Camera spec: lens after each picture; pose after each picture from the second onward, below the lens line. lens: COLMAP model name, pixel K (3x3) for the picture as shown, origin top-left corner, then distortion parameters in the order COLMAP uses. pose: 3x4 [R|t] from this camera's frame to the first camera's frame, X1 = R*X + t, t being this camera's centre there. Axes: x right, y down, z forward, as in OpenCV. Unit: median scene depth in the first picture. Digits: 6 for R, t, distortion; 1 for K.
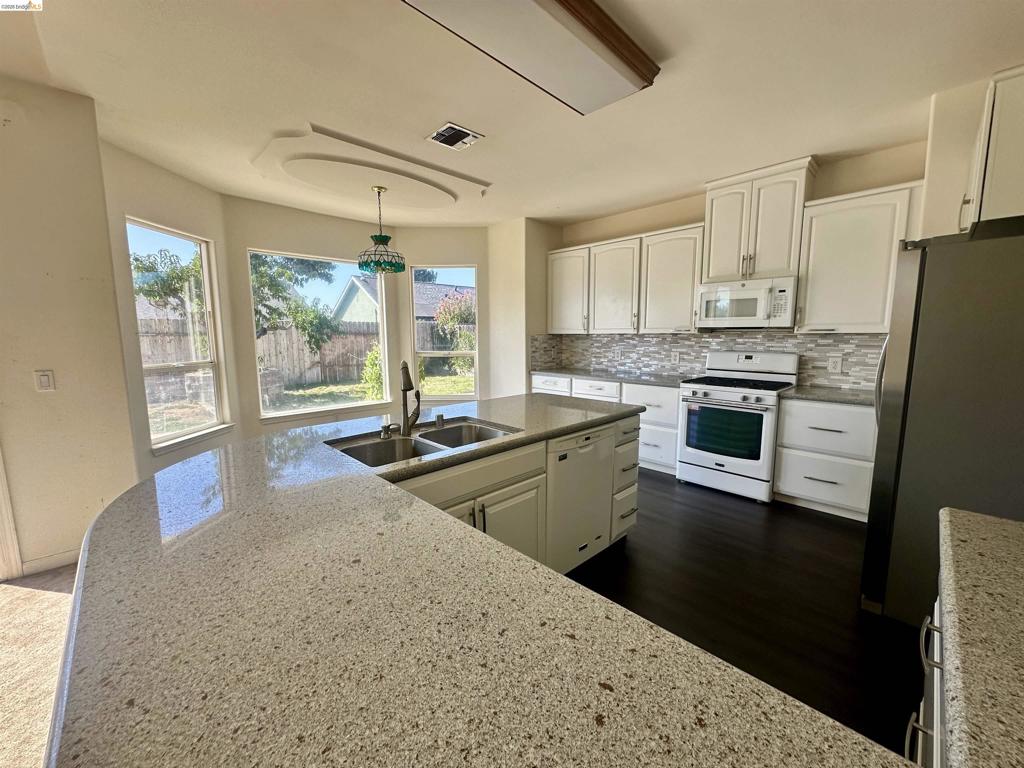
lens RADIAL K [[408.0, 0, 512.4], [0, 408.0, 383.8], [0, 0, 1]] dist [-0.004410, 0.001197]
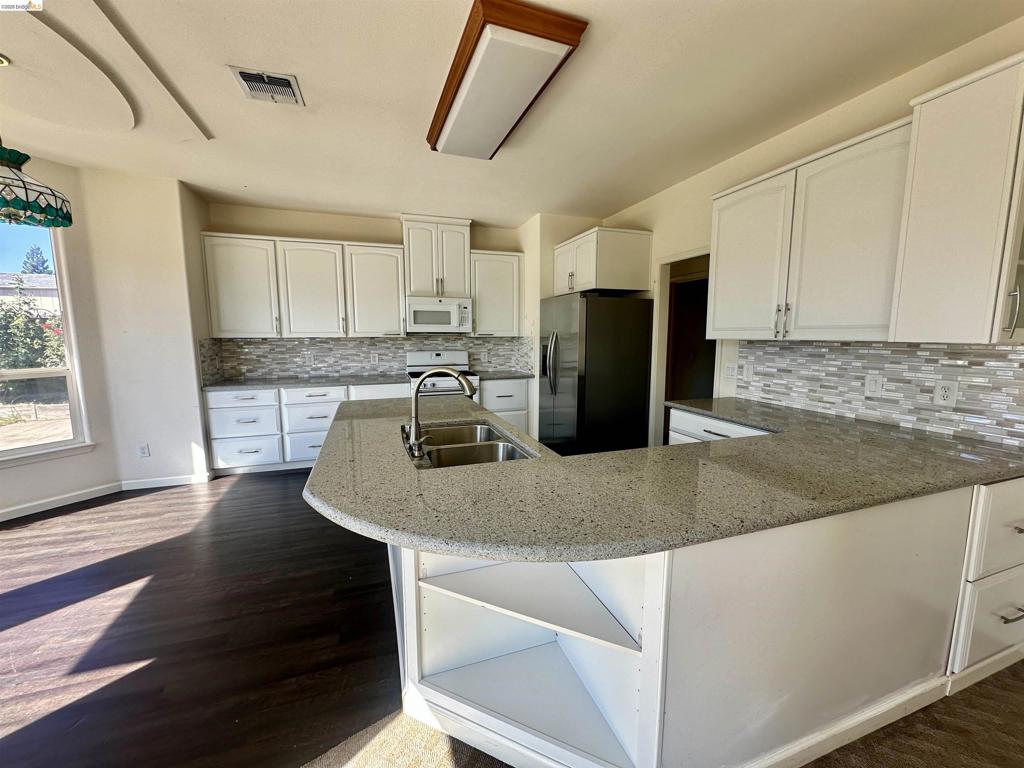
lens RADIAL K [[408.0, 0, 507.0], [0, 408.0, 379.0], [0, 0, 1]] dist [-0.004410, 0.001197]
pose [[0.423053, -0.094222, 0.901193, -0.522065], [0.111725, 0.992414, 0.051312, -0.028995], [-0.899190, 0.078978, 0.430371, 0.224622]]
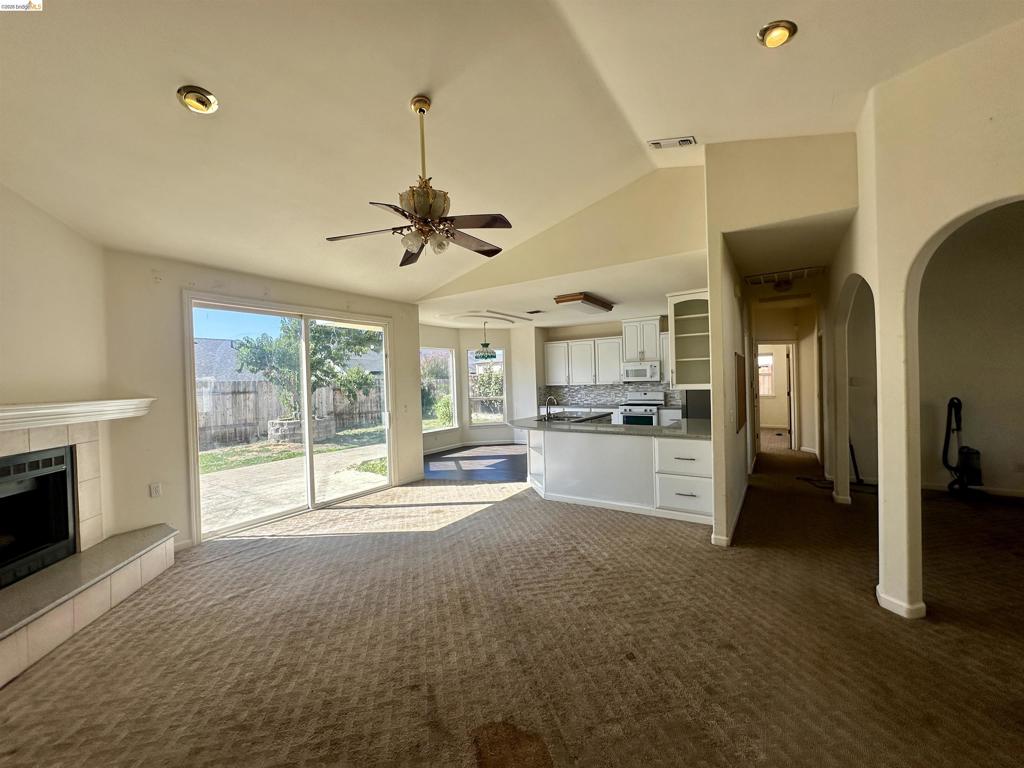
lens RADIAL K [[408.0, 0, 511.2], [0, 408.0, 383.2], [0, 0, 1]] dist [-0.004410, 0.001197]
pose [[0.976974, -0.025657, 0.211811, -0.623726], [0.051091, 0.991994, -0.115492, 0.098777], [-0.207152, 0.123654, 0.970463, -1.049124]]
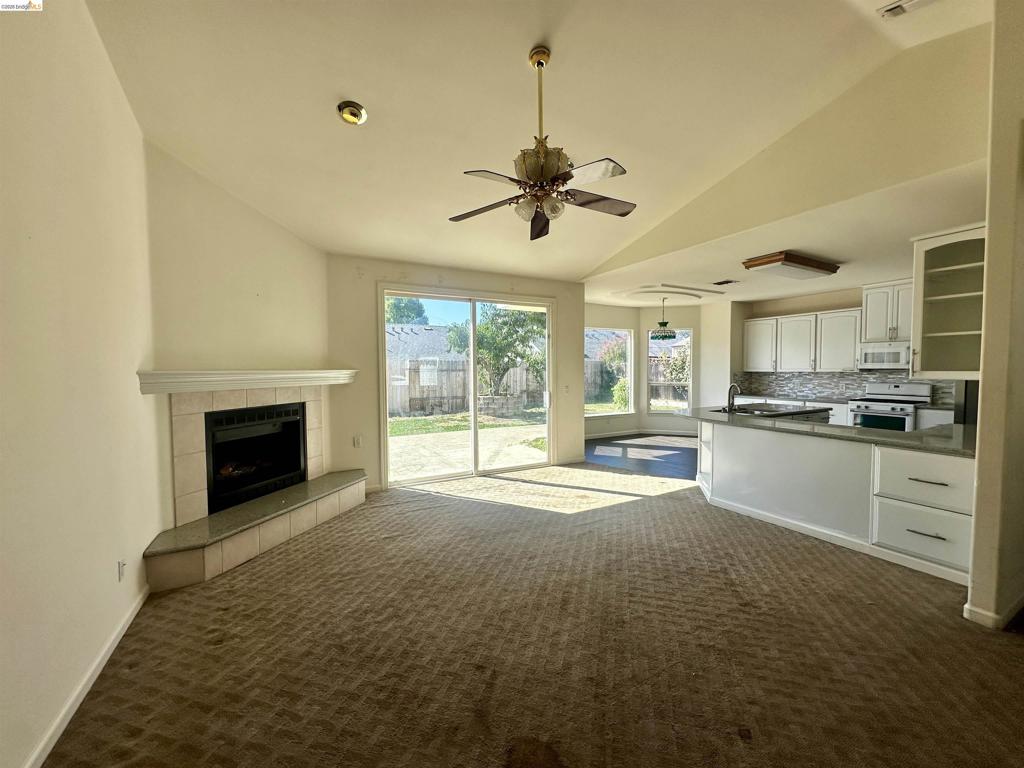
lens RADIAL K [[408.0, 0, 511.4], [0, 408.0, 382.9], [0, 0, 1]] dist [-0.004410, 0.001197]
pose [[0.963694, 0.009337, -0.266847, -0.476508], [-0.032268, 0.996136, -0.081677, 0.103341], [0.265054, 0.087322, 0.960272, -0.981269]]
